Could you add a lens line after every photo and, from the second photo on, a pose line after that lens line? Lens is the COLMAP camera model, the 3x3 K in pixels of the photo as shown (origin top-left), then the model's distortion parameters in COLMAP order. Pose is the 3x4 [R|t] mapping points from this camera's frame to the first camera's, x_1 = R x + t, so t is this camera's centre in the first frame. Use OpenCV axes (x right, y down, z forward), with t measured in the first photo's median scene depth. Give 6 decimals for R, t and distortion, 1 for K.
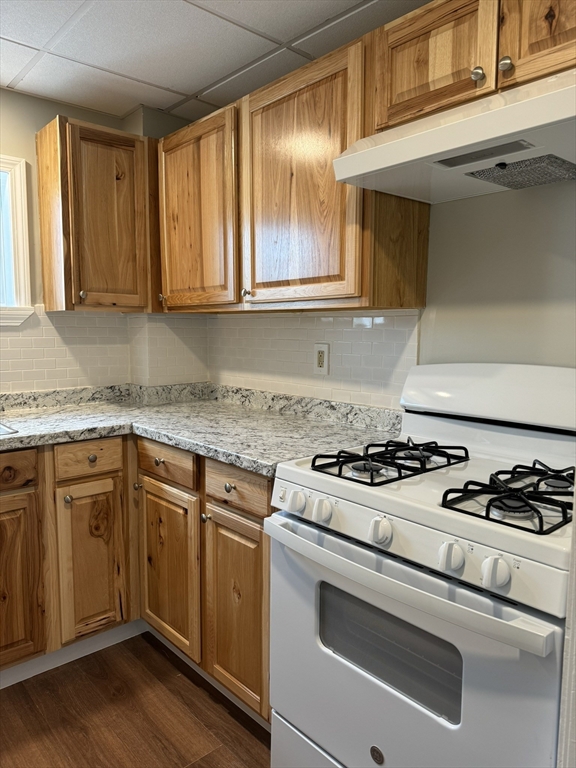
lens RADIAL K [[548.2, 0, 287.9], [0, 548.2, 384.6], [0, 0, 1]] dist [0.031735, -0.033625]
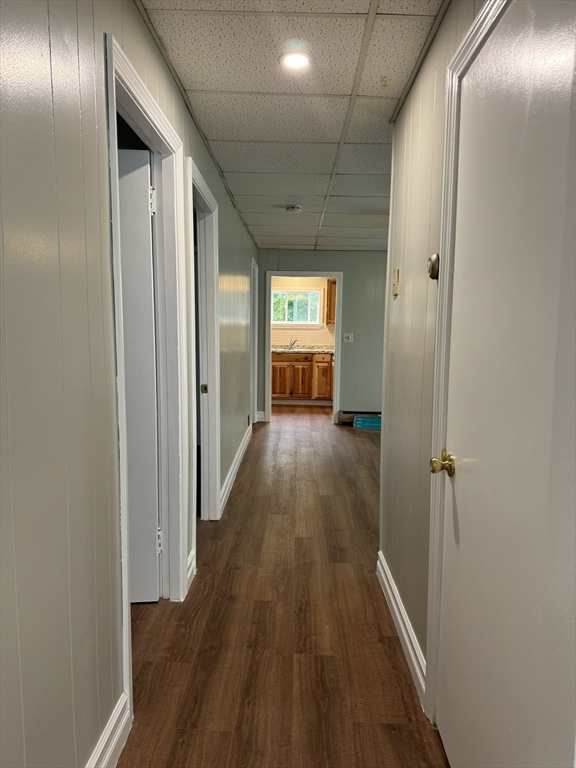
lens RADIAL K [[548.2, 0, 288.9], [0, 548.2, 385.2], [0, 0, 1]] dist [0.031735, -0.033625]
pose [[0.733965, 0.082778, -0.674124, 2.519879], [-0.085935, 0.995887, 0.028725, 0.256567], [0.673729, 0.036847, 0.738060, -2.533872]]
